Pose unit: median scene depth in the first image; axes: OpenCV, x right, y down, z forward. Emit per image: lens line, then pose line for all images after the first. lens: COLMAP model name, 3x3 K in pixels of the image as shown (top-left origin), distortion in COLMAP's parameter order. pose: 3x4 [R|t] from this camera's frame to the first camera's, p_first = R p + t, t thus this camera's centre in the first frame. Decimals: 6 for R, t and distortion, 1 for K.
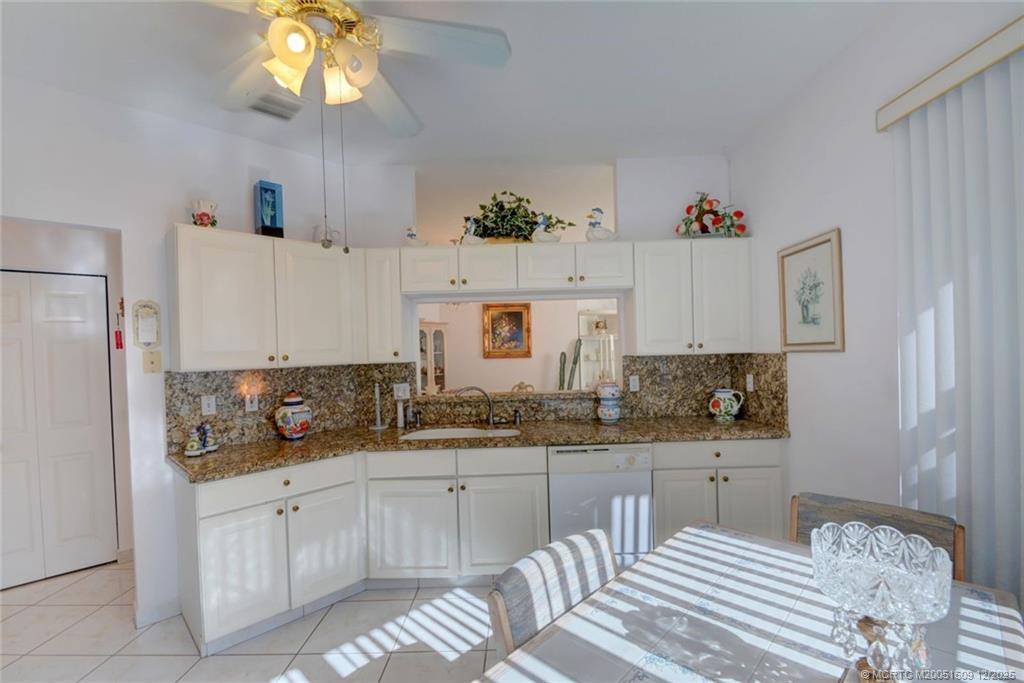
lens RADIAL K [[450.7, 0, 519.3], [0, 450.7, 351.8], [0, 0, 1]] dist [-0.000952, -0.000579]
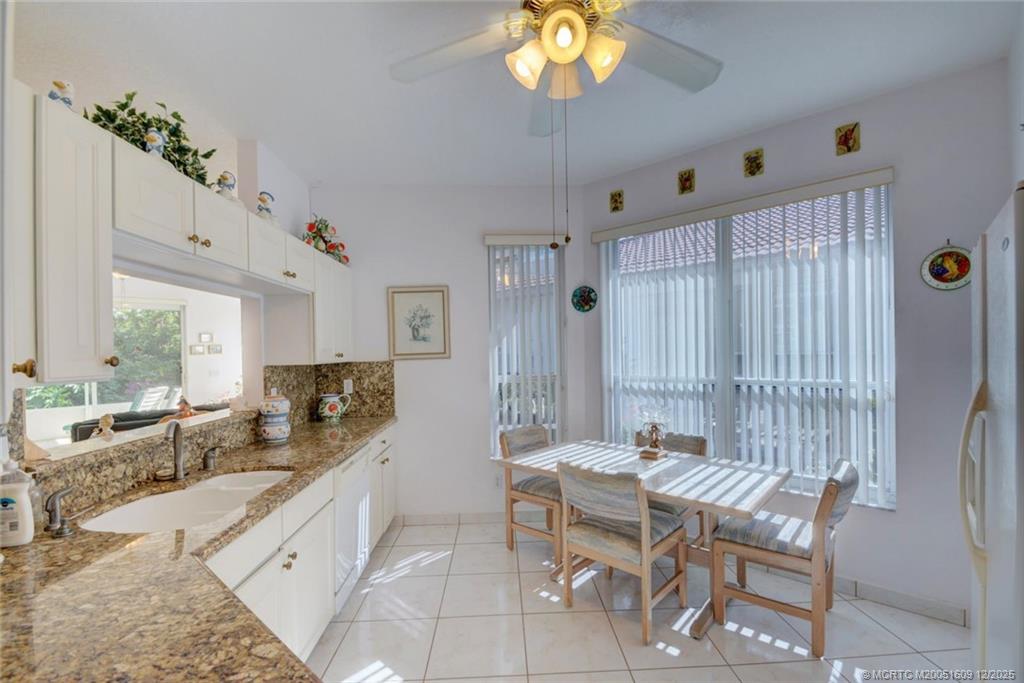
lens RADIAL K [[450.7, 0, 519.3], [0, 450.7, 351.8], [0, 0, 1]] dist [-0.000952, -0.000579]
pose [[-0.043308, 0.023507, 0.998785, -0.821483], [0.024759, 0.999441, -0.022449, 0.016104], [-0.998755, 0.023757, -0.043866, 0.669359]]
